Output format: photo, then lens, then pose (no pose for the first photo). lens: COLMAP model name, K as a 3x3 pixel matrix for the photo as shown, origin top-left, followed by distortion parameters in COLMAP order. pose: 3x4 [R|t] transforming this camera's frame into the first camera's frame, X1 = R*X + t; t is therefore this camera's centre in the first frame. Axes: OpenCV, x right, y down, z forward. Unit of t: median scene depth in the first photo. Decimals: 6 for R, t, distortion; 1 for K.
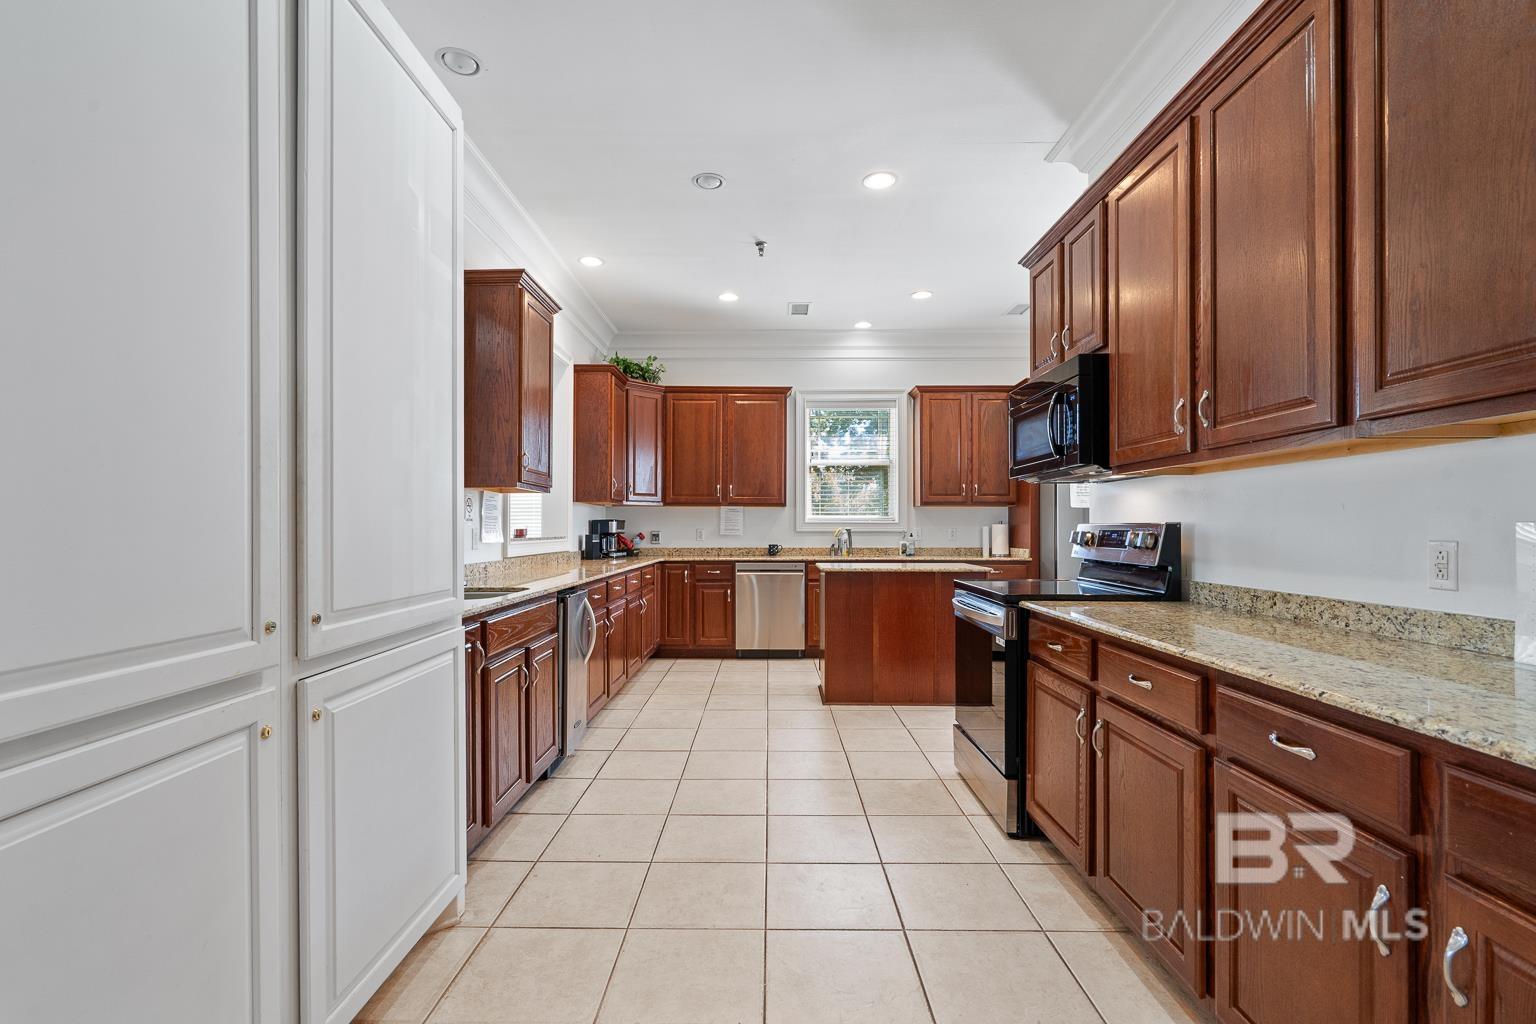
lens RADIAL K [[699.9, 0, 768.8], [0, 699.9, 517.5], [0, 0, 1]] dist [-0.002232, 0.000647]
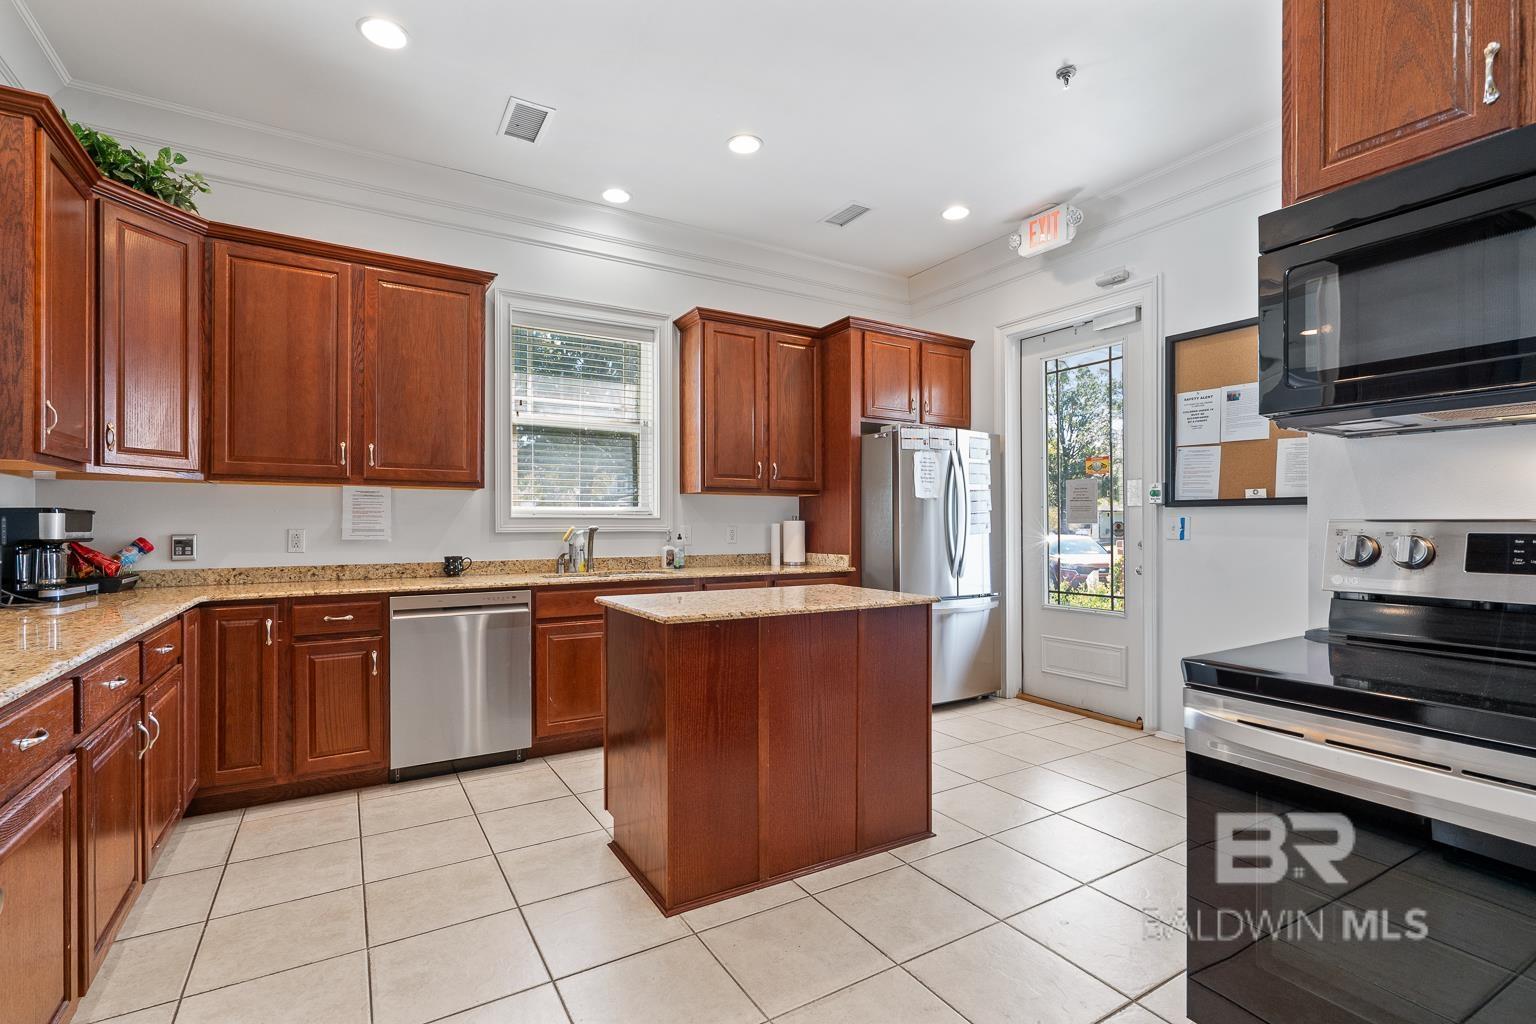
lens RADIAL K [[699.9, 0, 763.2], [0, 699.9, 524.1], [0, 0, 1]] dist [-0.002232, 0.000647]
pose [[0.856832, -0.001310, 0.515595, -0.072069], [-0.005894, 0.999907, 0.012334, 0.004695], [-0.515563, -0.013607, 0.856744, 0.408790]]
